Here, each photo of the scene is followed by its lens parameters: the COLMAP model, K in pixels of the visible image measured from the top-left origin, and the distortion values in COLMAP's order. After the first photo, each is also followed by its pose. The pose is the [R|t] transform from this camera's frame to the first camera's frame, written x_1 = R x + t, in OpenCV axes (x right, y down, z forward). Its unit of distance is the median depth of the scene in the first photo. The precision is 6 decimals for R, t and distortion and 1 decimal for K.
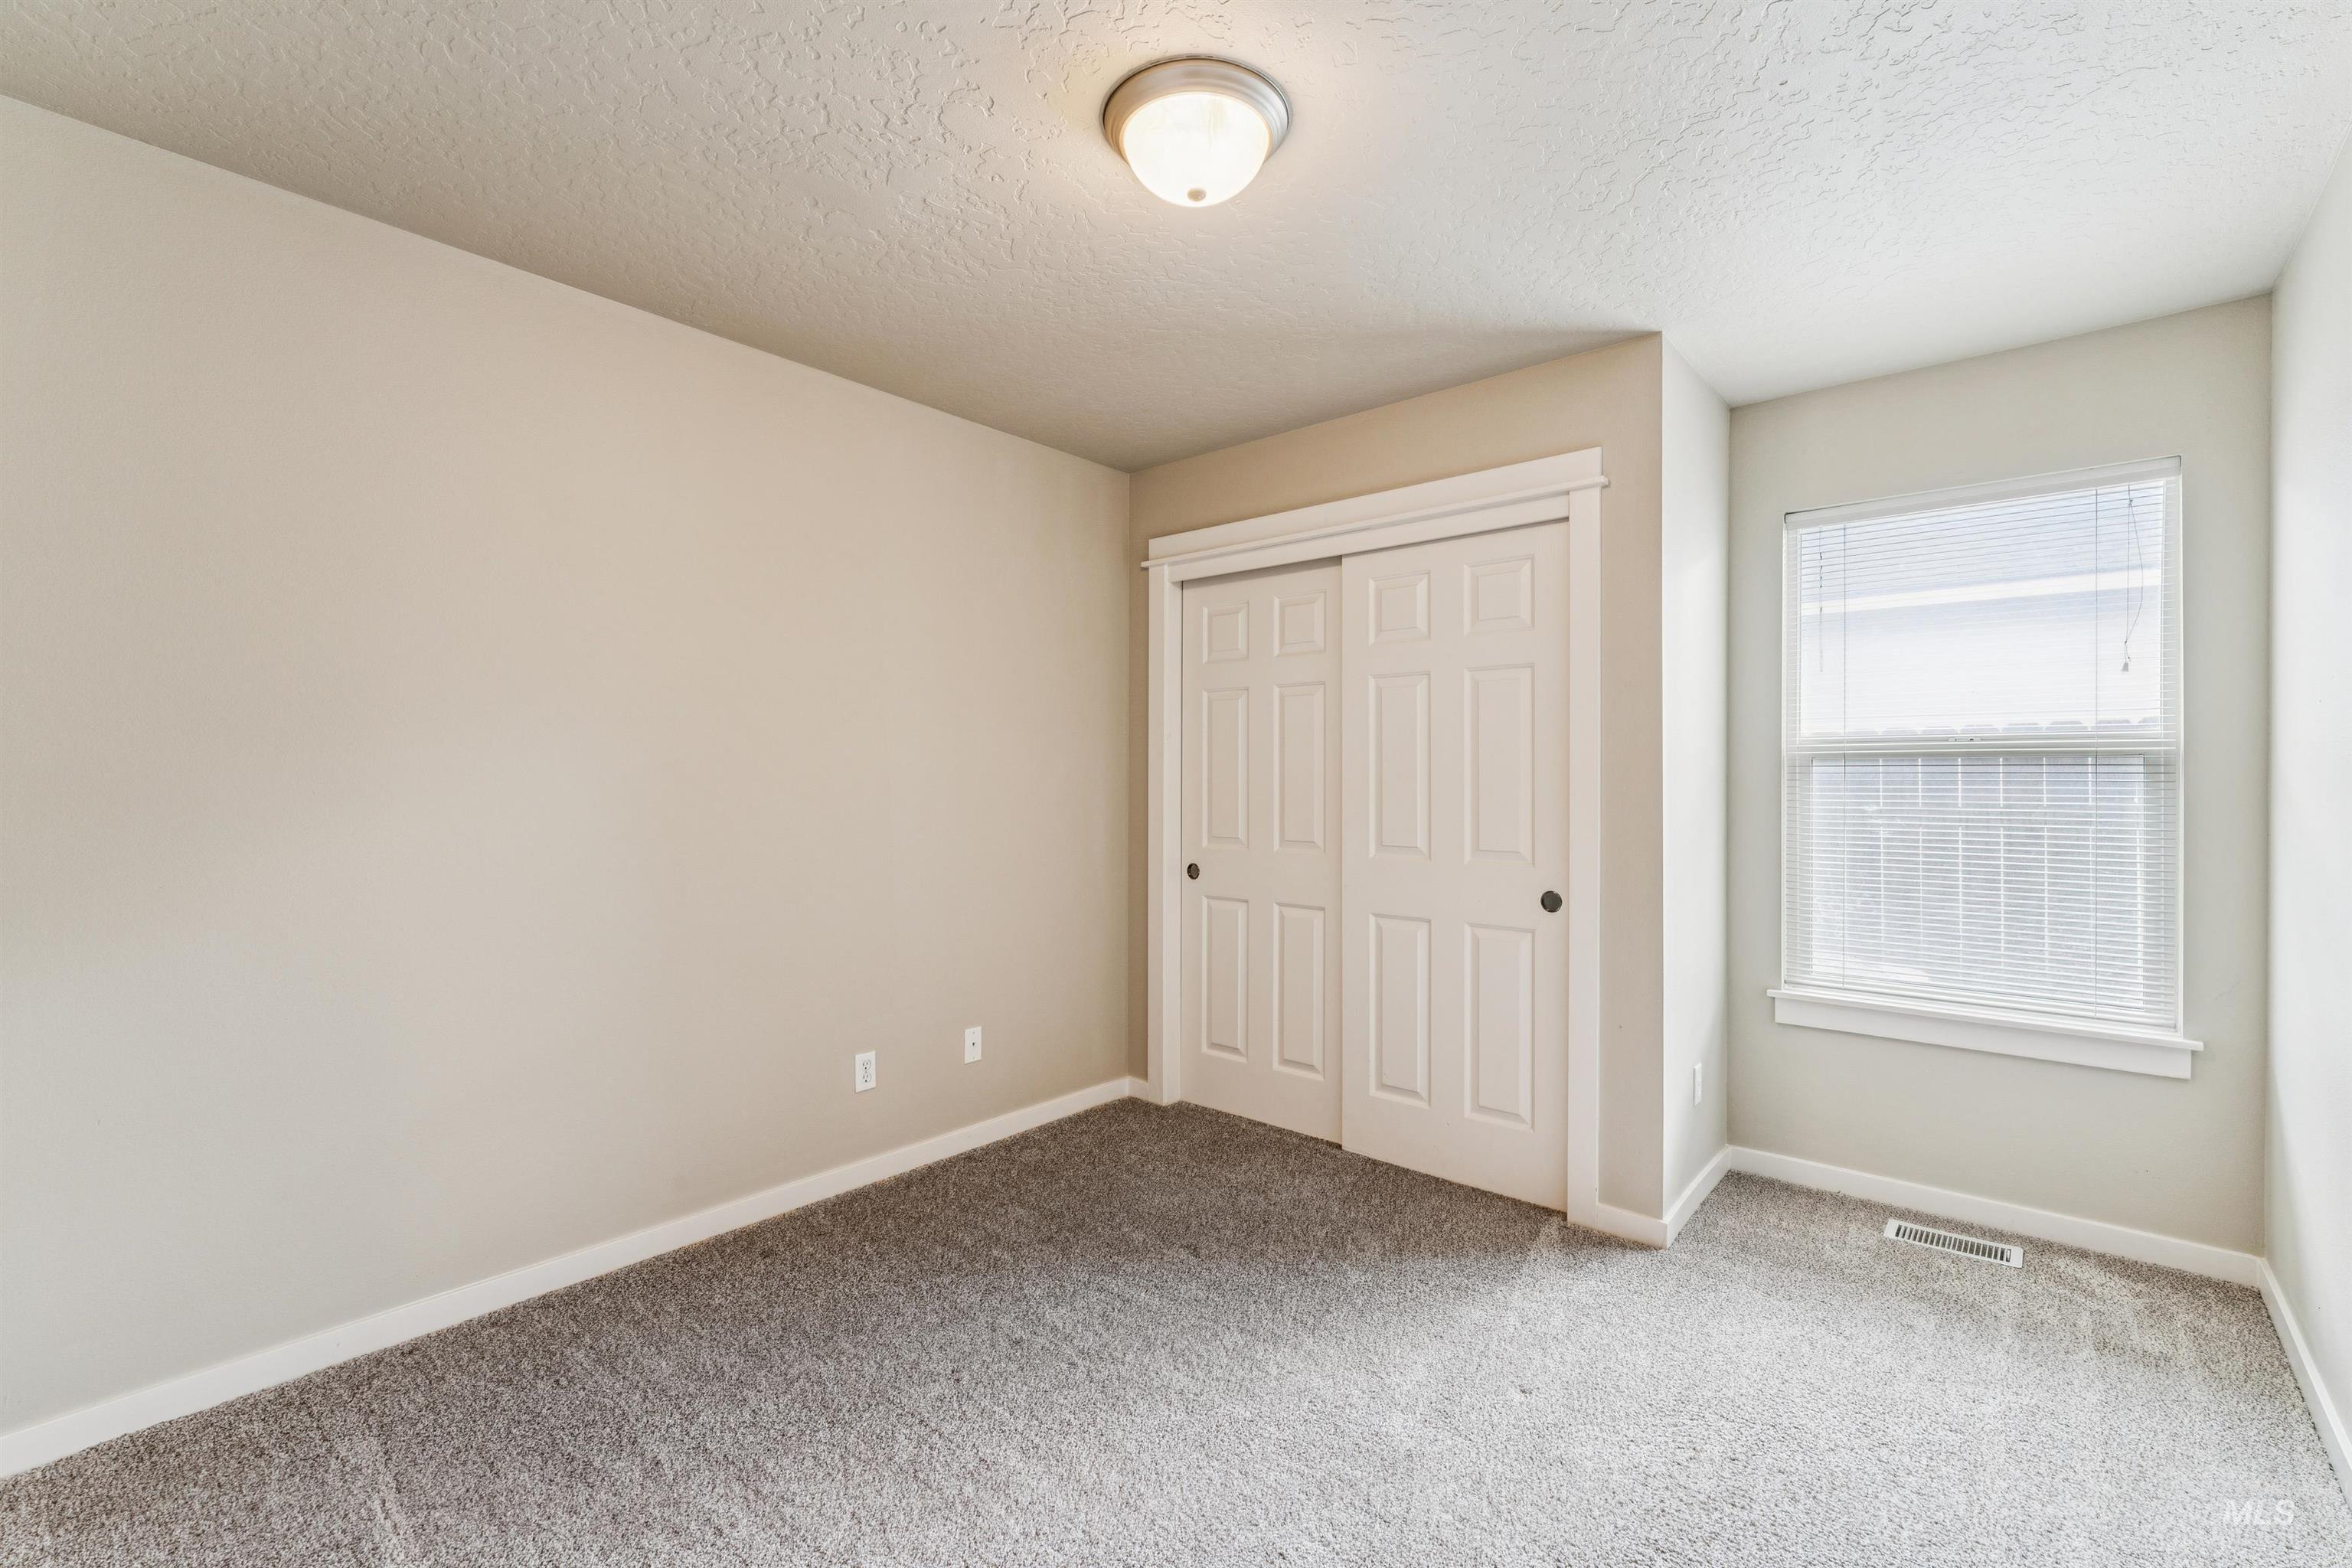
lens RADIAL K [[1003.9, 0, 1176.0], [0, 1003.9, 784.0], [0, 0, 1]] dist [0.014298, 0.000138]
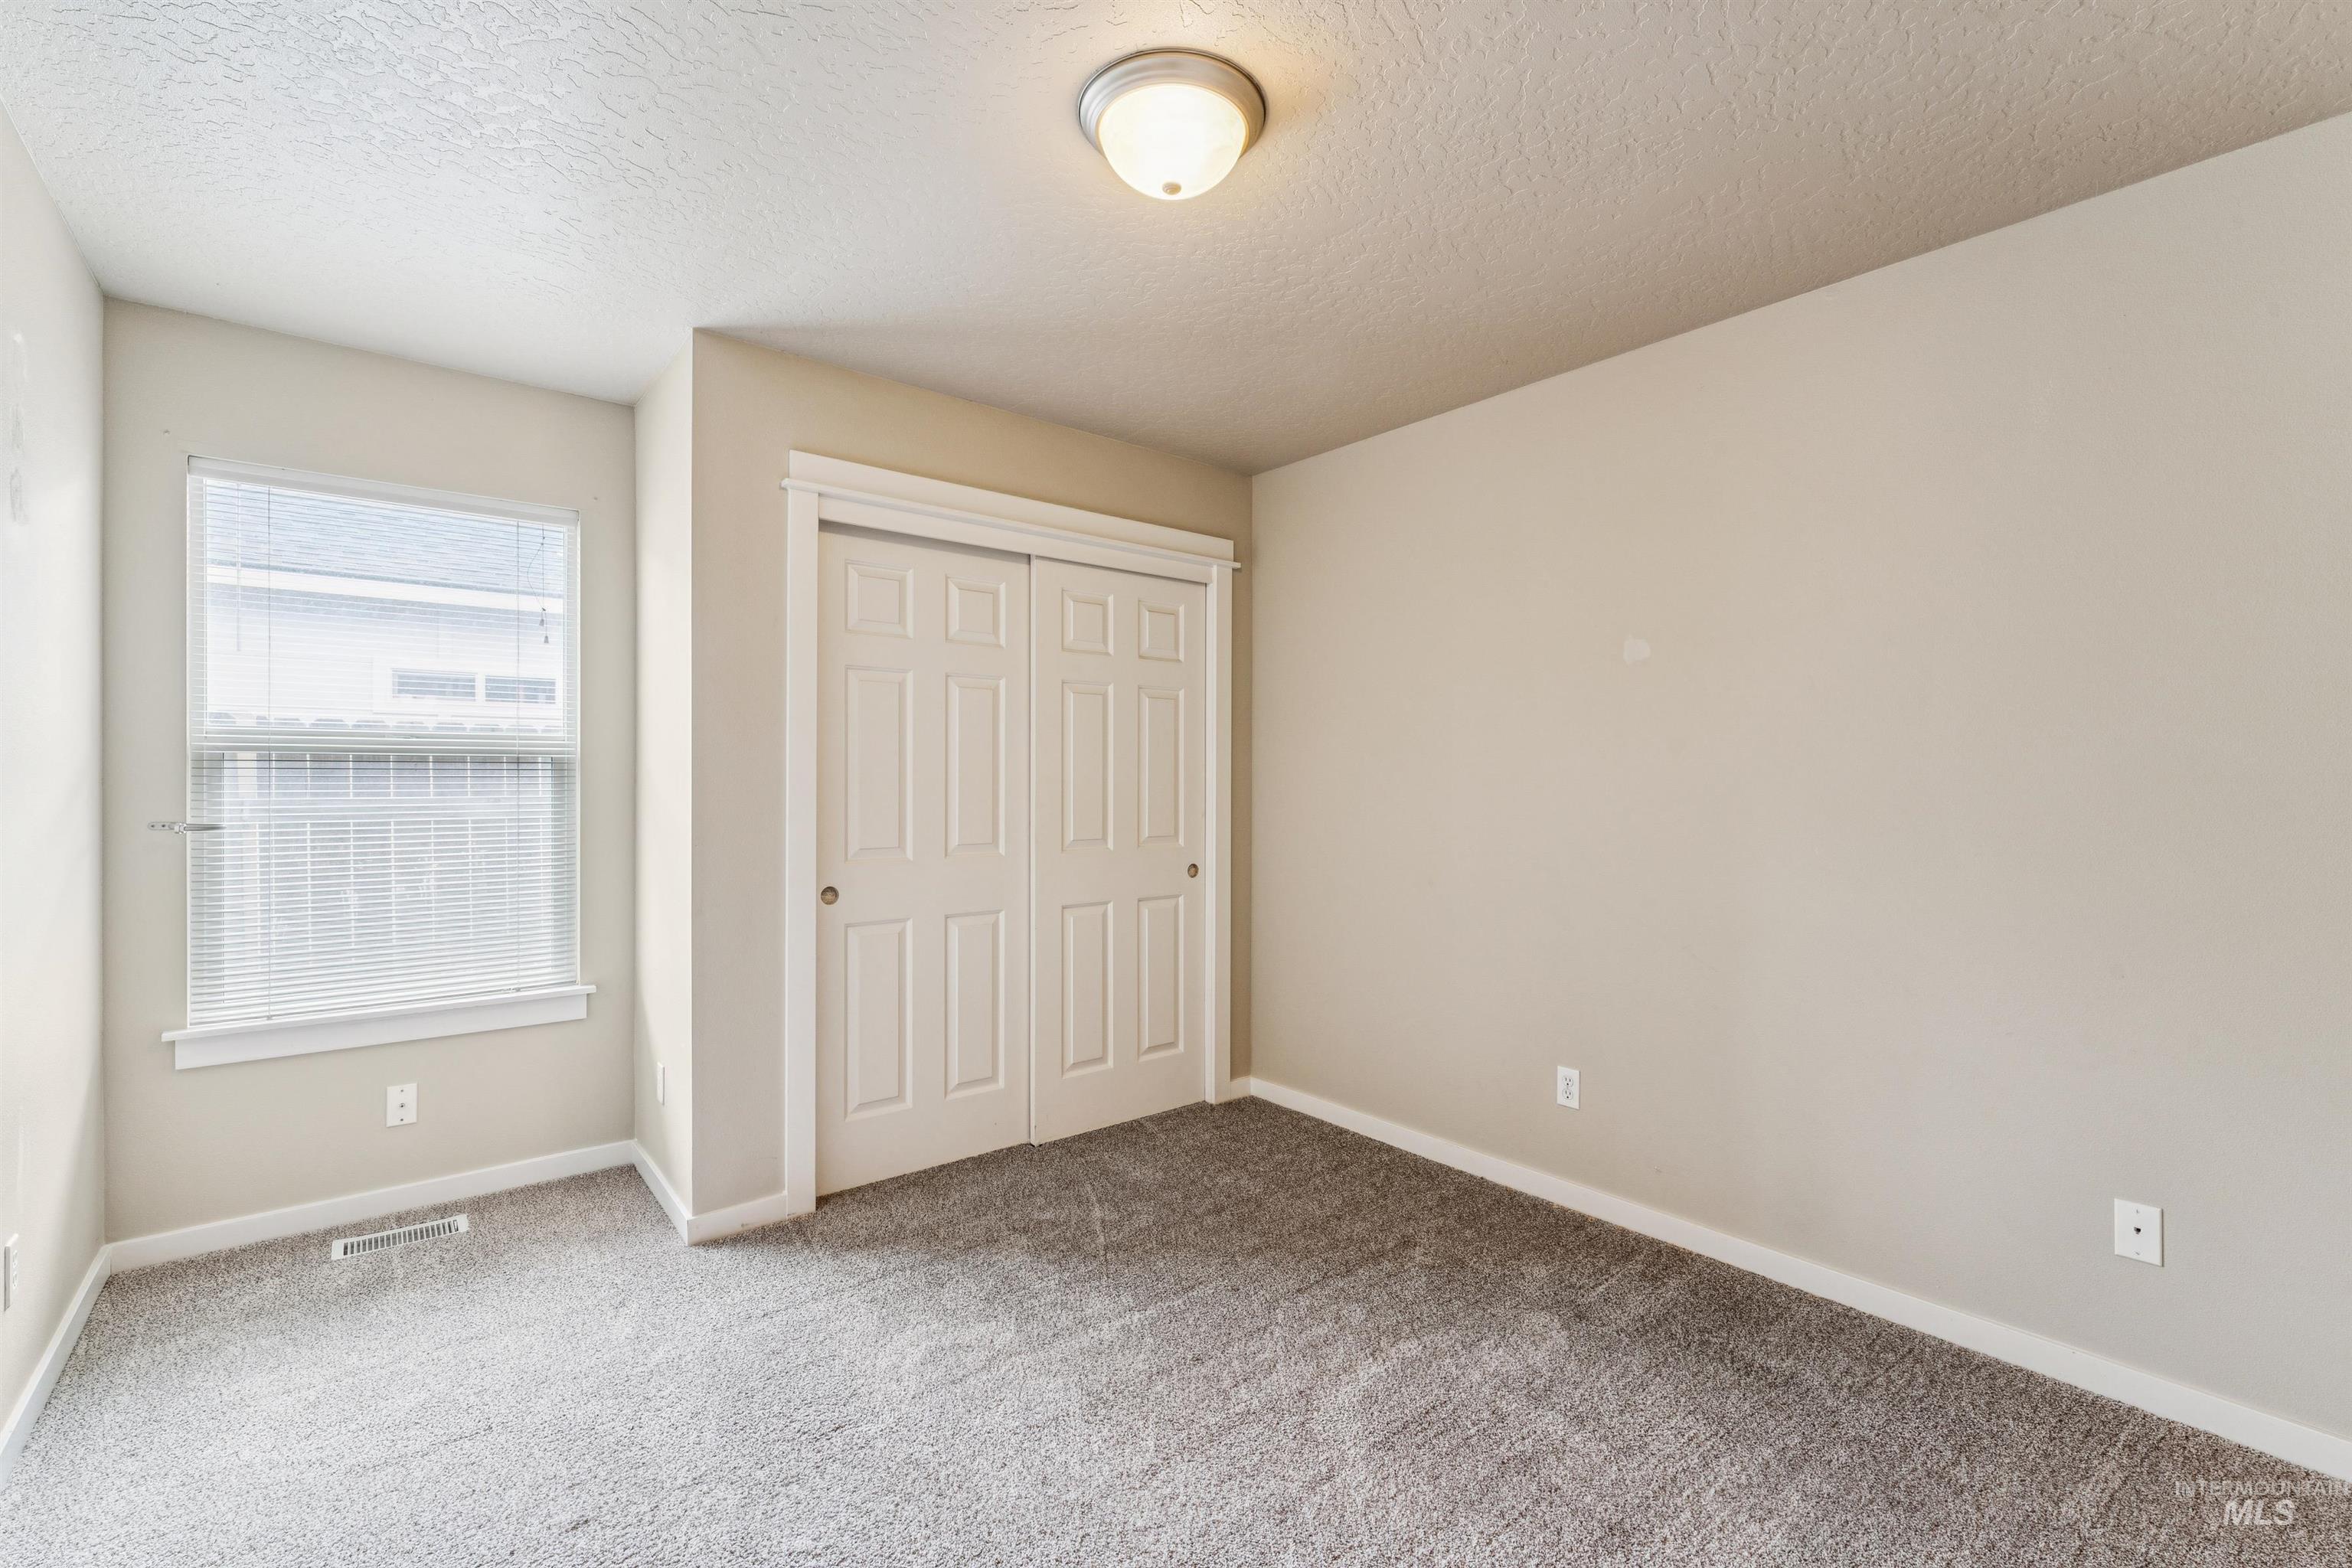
lens RADIAL K [[1011.4, 0, 1176.0], [0, 1011.4, 784.0], [0, 0, 1]] dist [-0.003094, -0.000561]
pose [[0.190867, -0.005653, 0.981600, -0.065624], [0.000684, 0.999984, 0.005626, -0.000945], [-0.981616, -0.000402, 0.190868, 0.057460]]
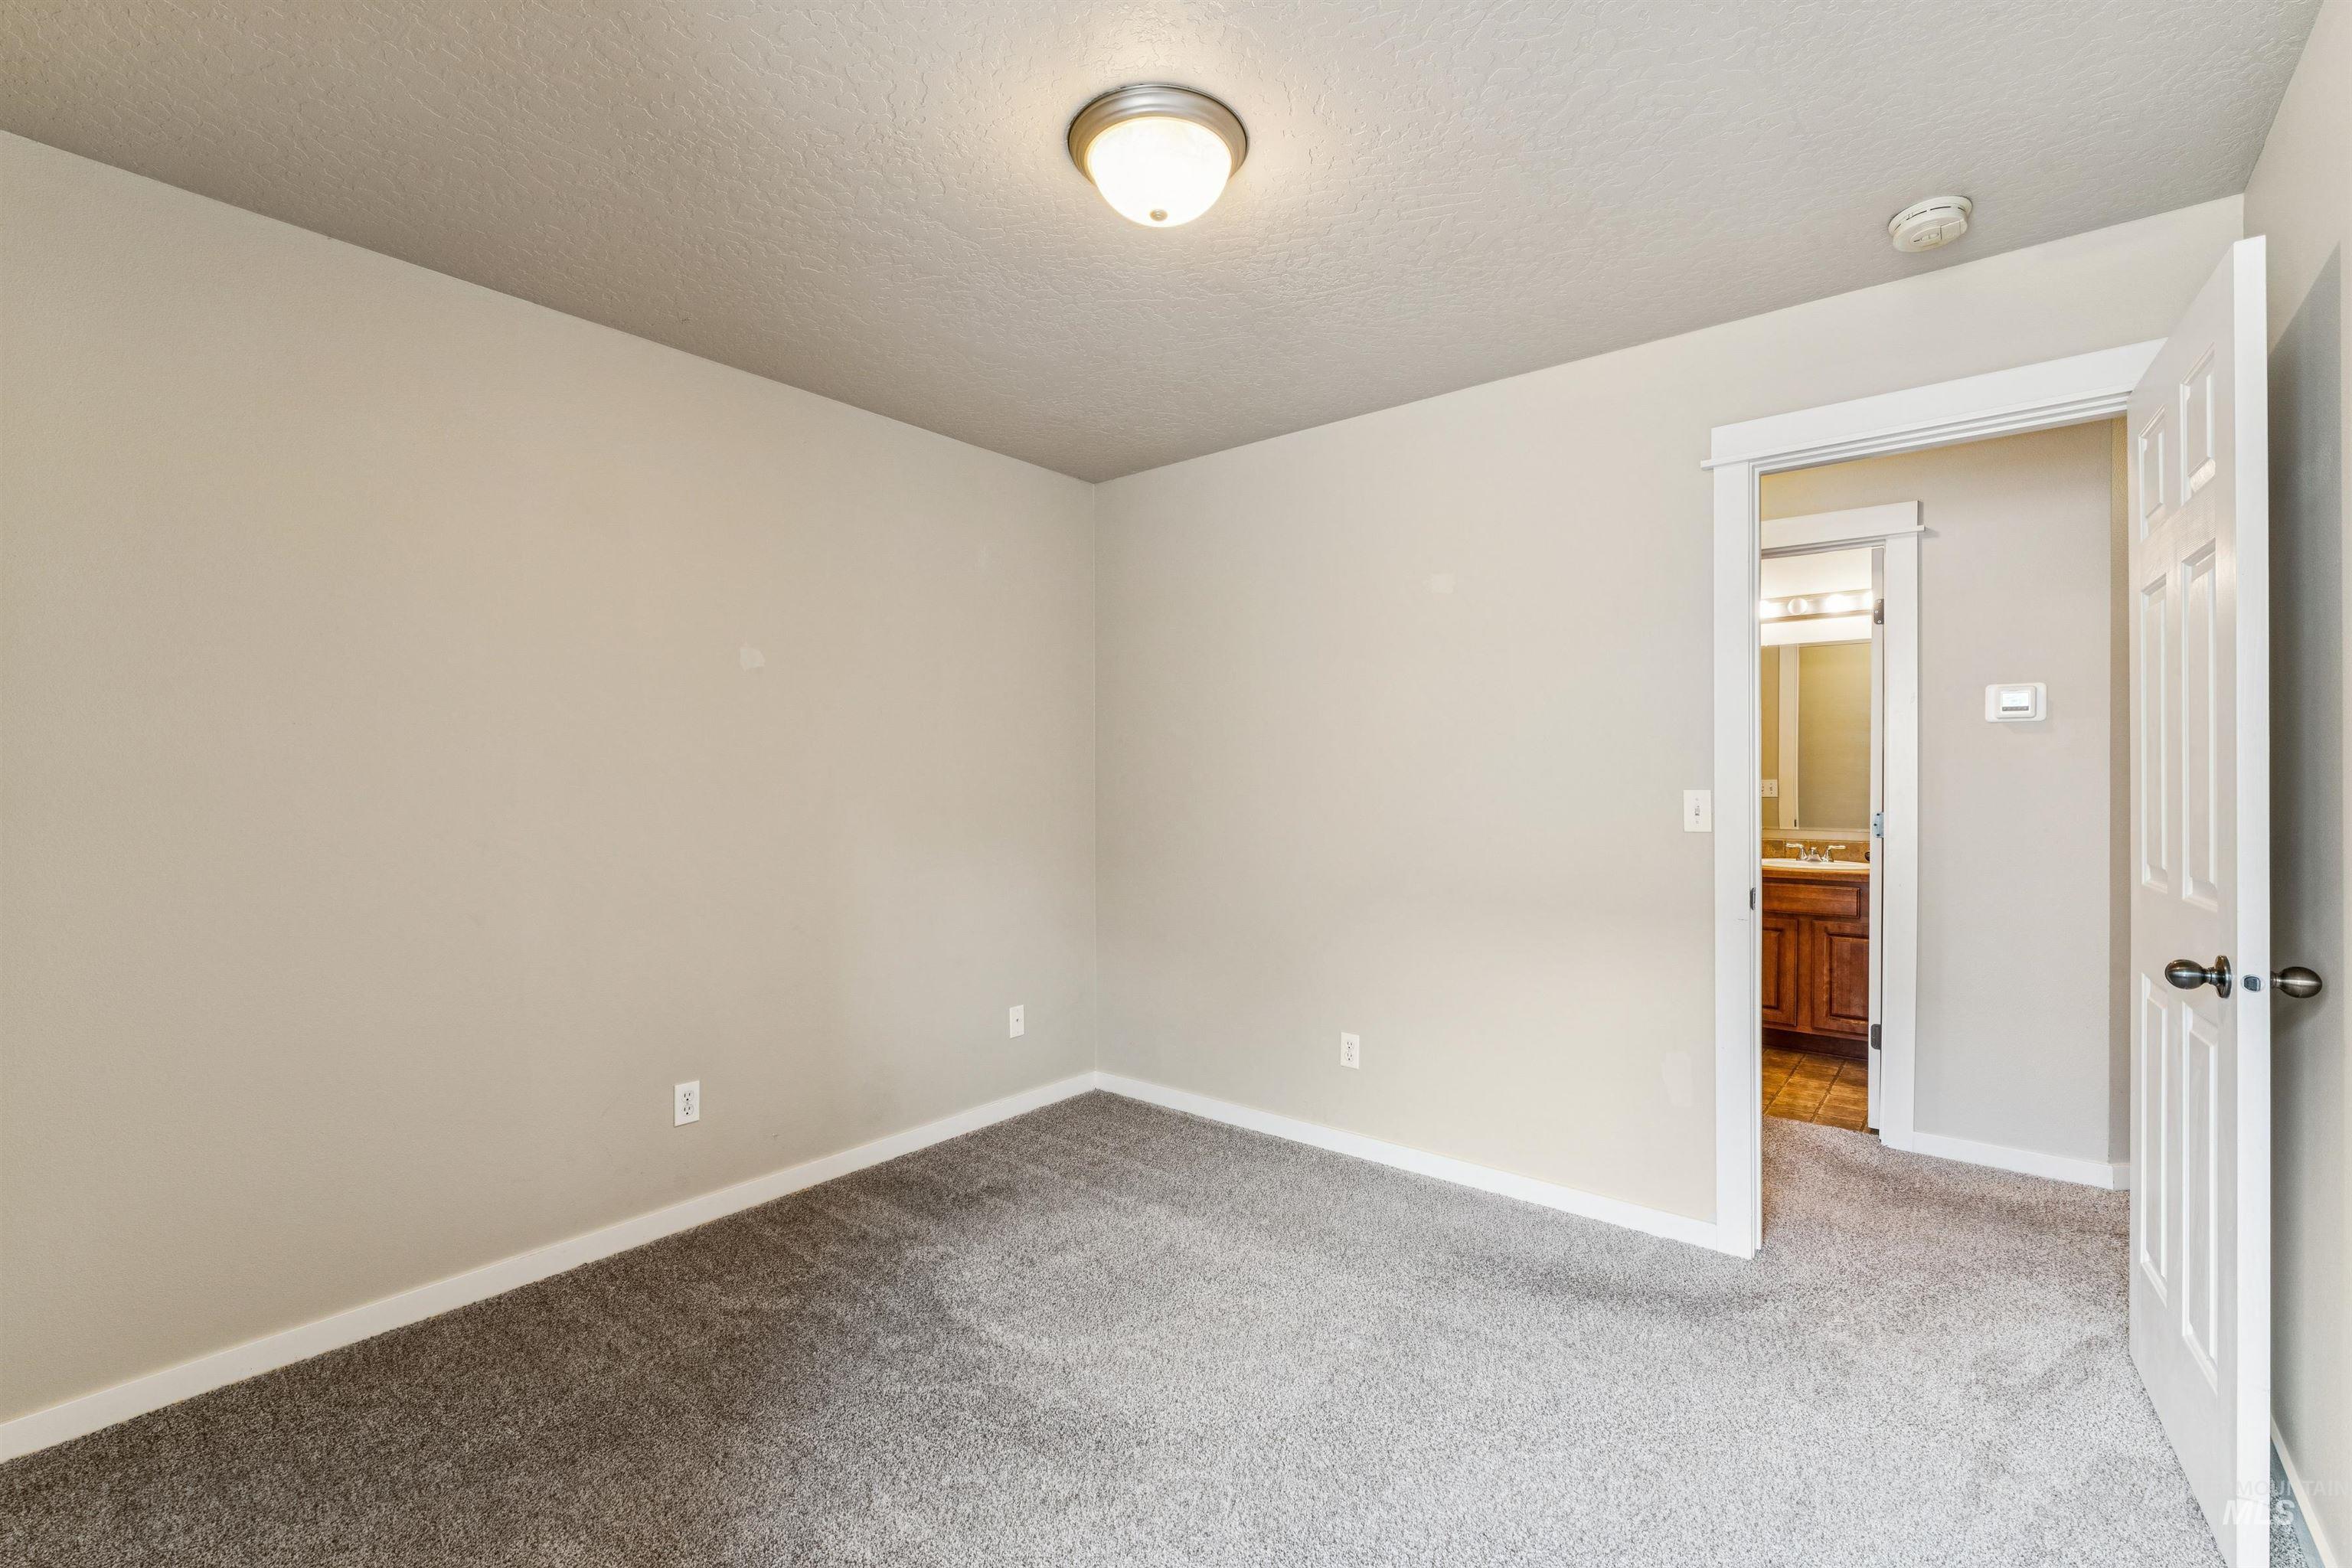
lens RADIAL K [[1011.4, 0, 1176.0], [0, 1011.4, 784.0], [0, 0, 1]] dist [-0.003094, -0.000561]
pose [[-0.999880, -0.003664, -0.015019, 0.001205], [-0.003794, 0.999955, 0.008640, -0.001495], [0.014987, 0.008696, -0.999850, 0.141869]]
